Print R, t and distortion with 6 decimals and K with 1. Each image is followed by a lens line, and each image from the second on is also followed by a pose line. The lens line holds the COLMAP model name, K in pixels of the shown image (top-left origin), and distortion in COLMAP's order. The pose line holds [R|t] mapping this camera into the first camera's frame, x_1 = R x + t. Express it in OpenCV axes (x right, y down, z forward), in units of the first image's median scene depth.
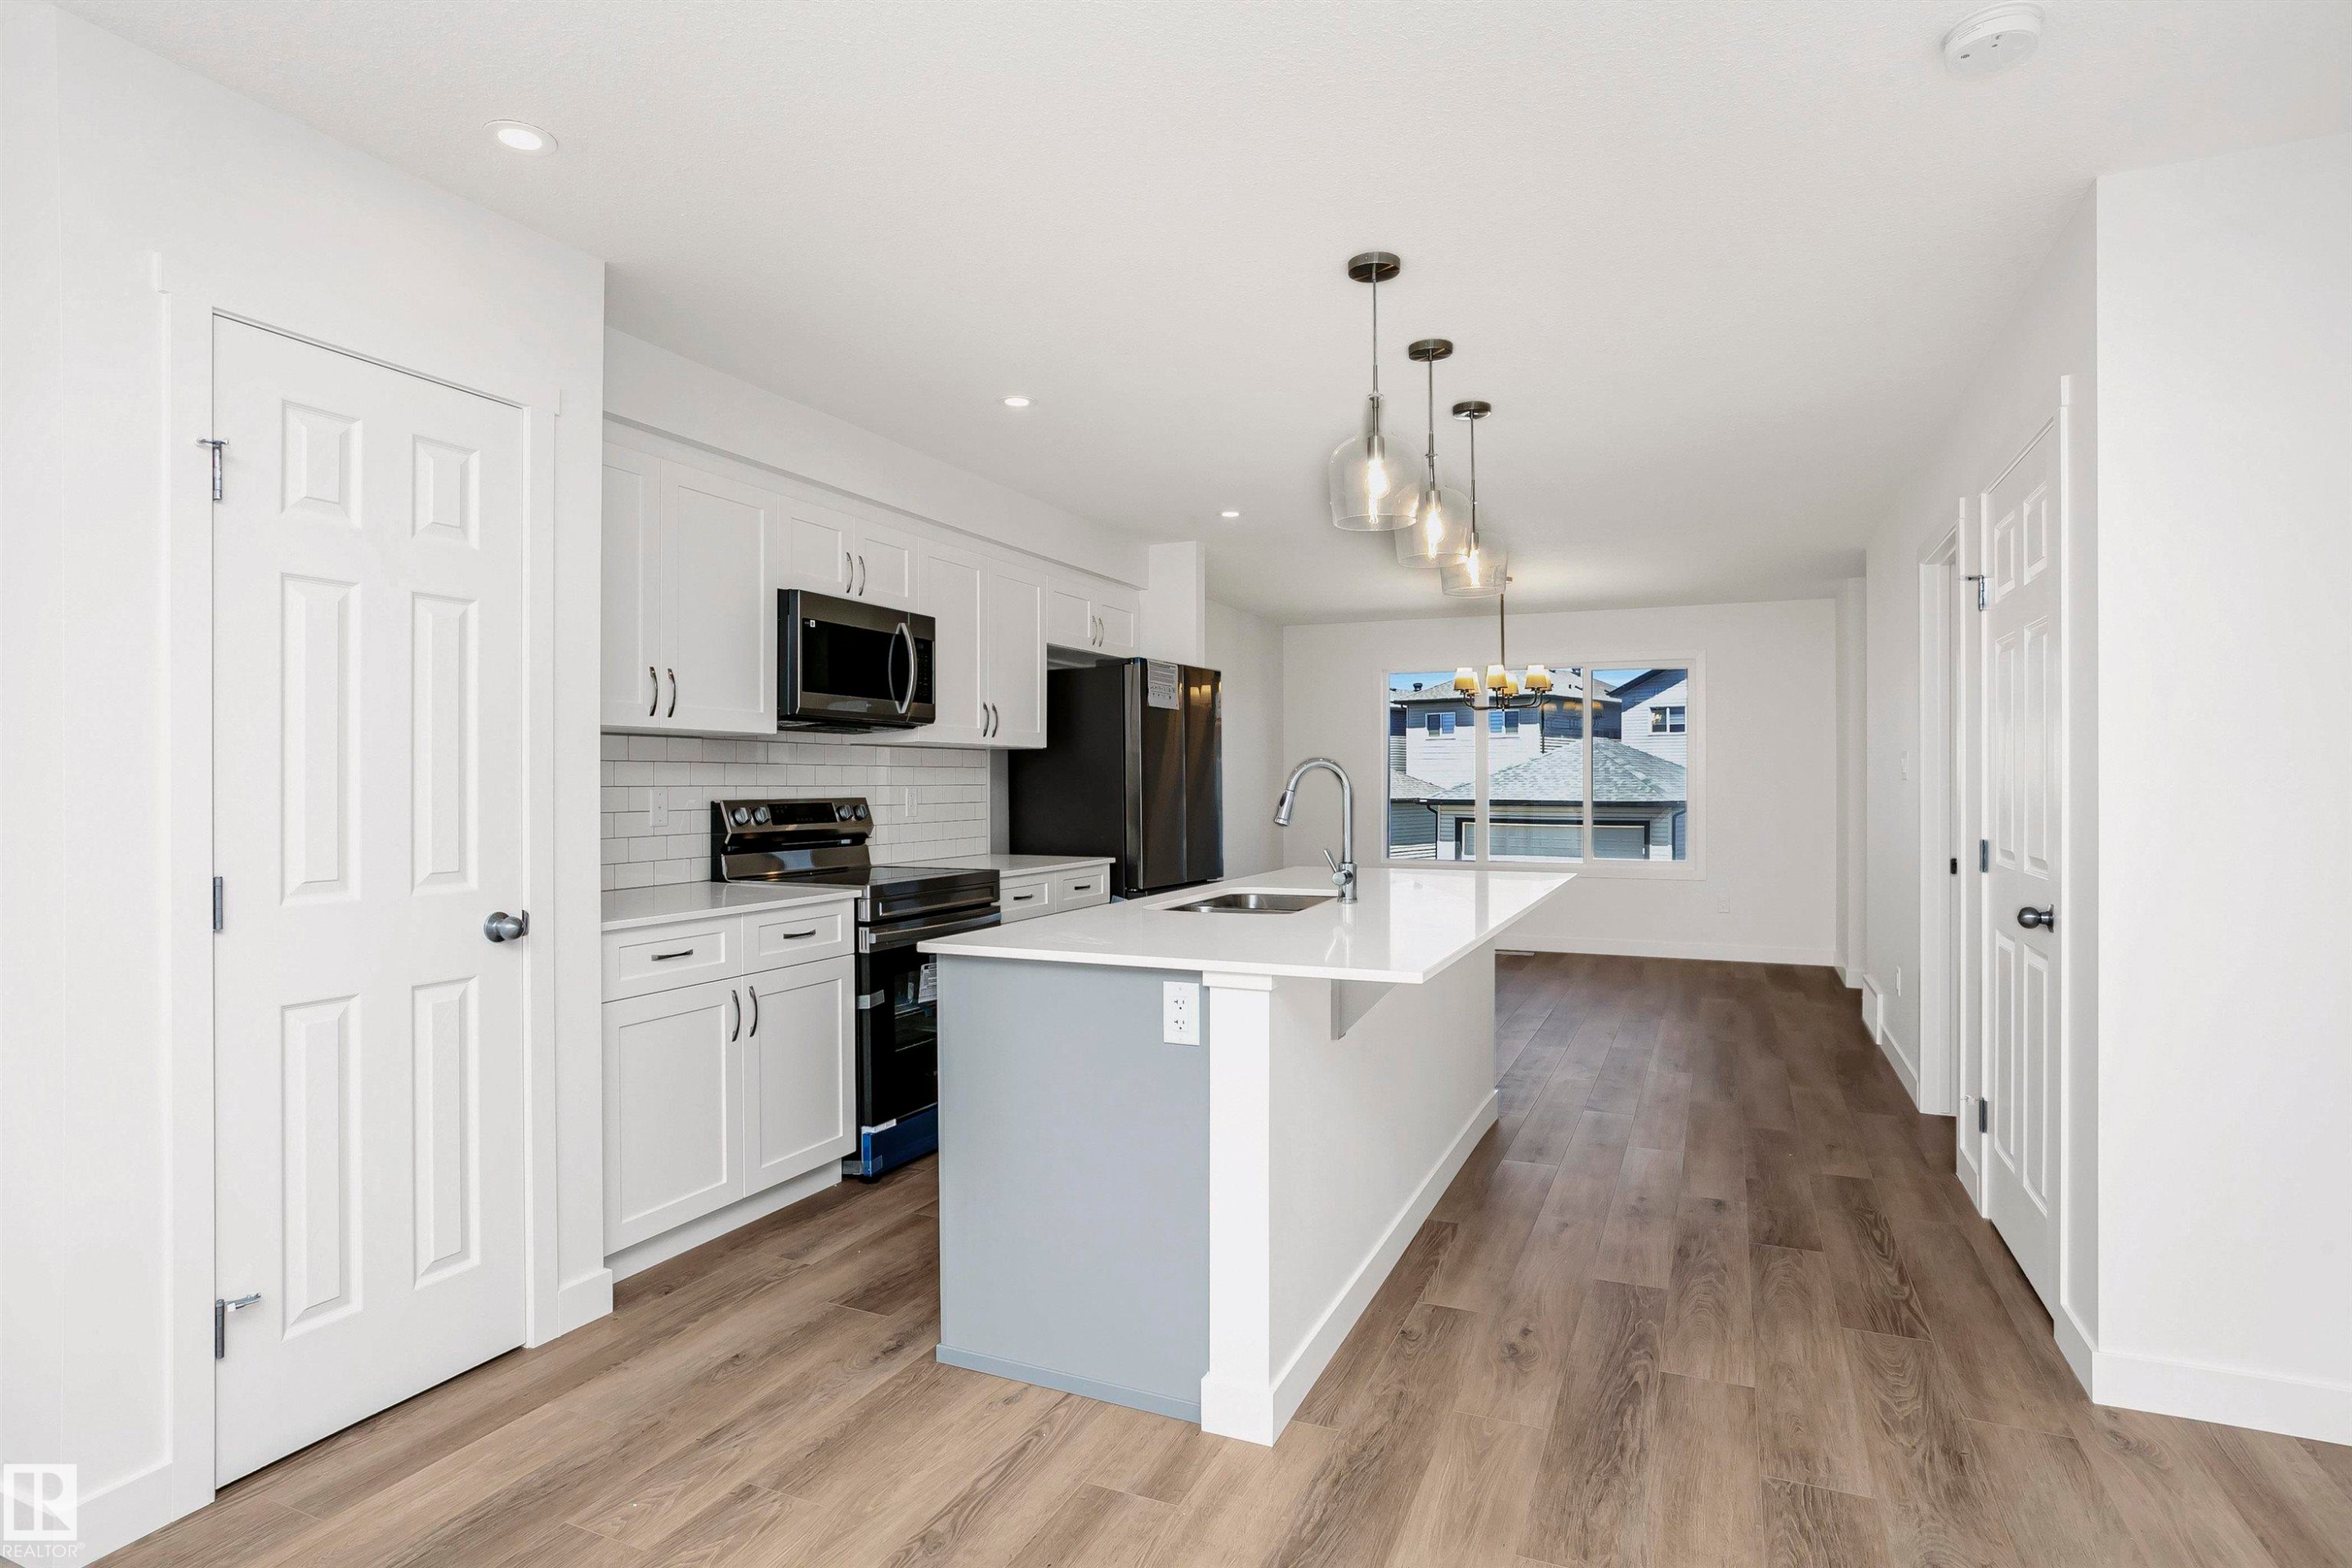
lens RADIAL K [[1243.7, 0, 1162.9], [0, 1243.7, 787.4], [0, 0, 1]] dist [-0.010402, 0.000424]
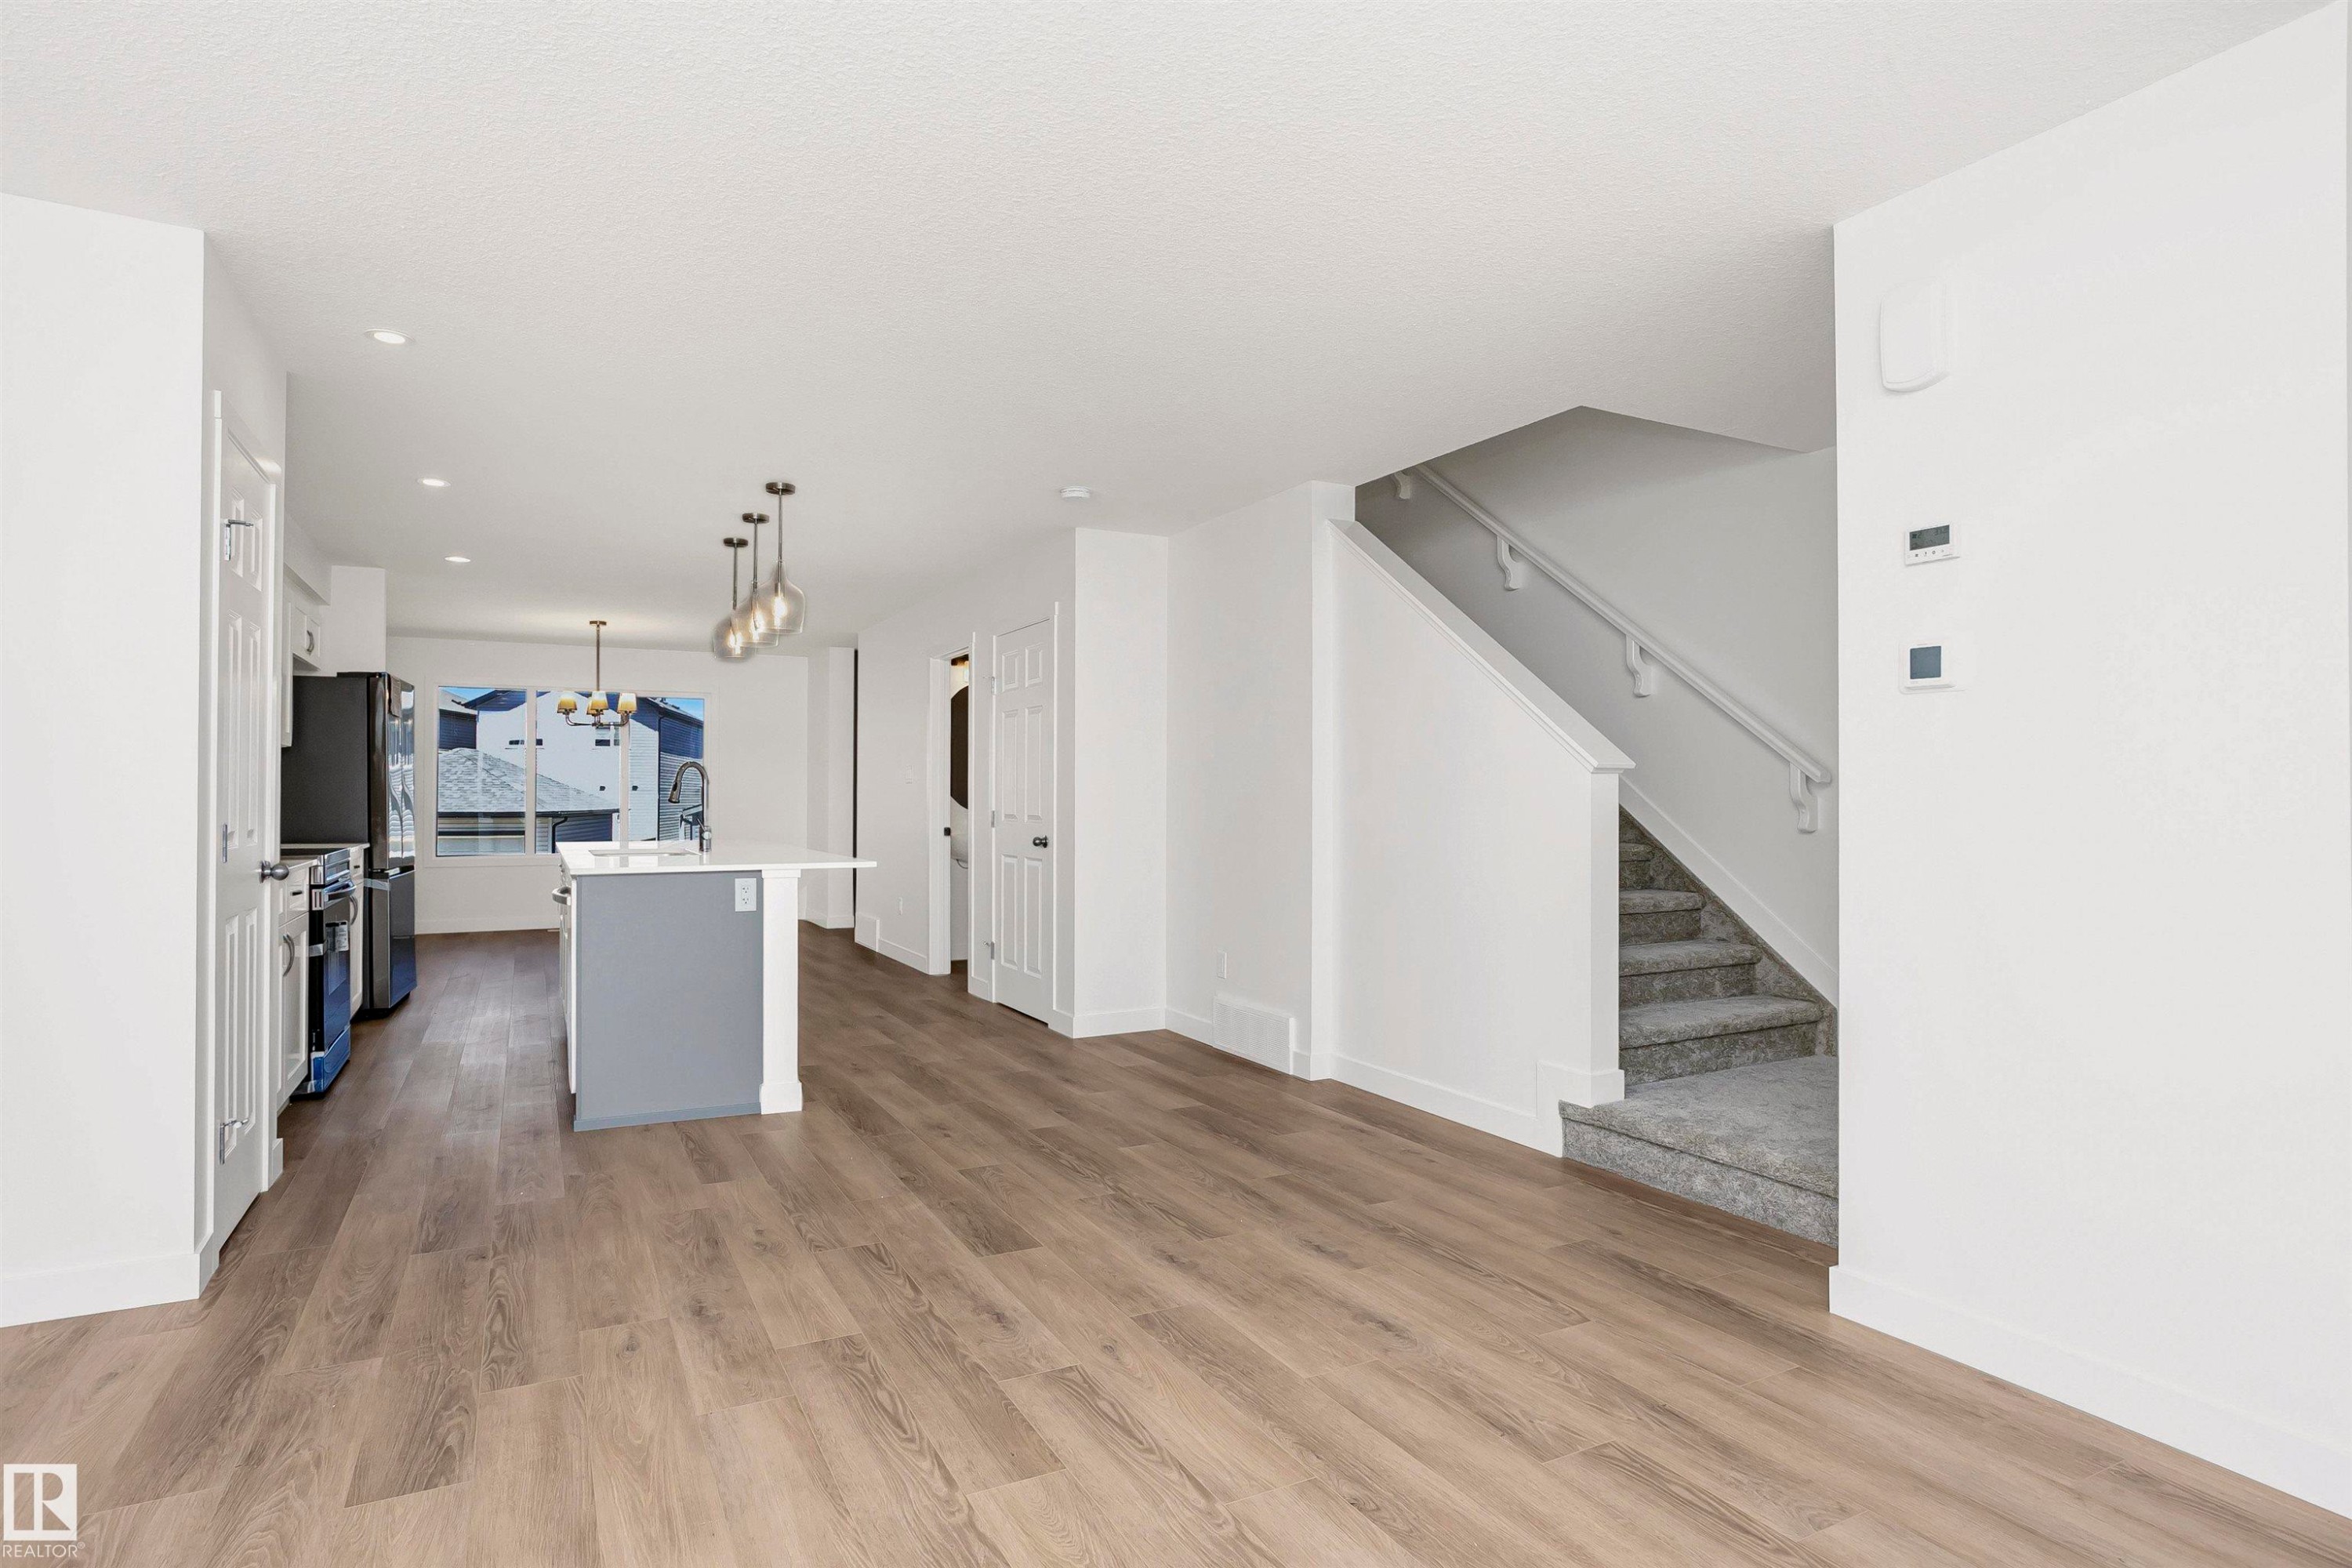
lens RADIAL K [[1243.7, 0, 1163.6], [0, 1243.7, 789.0], [0, 0, 1]] dist [-0.010402, 0.000424]
pose [[0.623597, 0.008999, 0.781694, -0.745896], [0.003256, 0.999895, -0.014109, 0.037523], [-0.781739, 0.011344, 0.623502, -0.458602]]
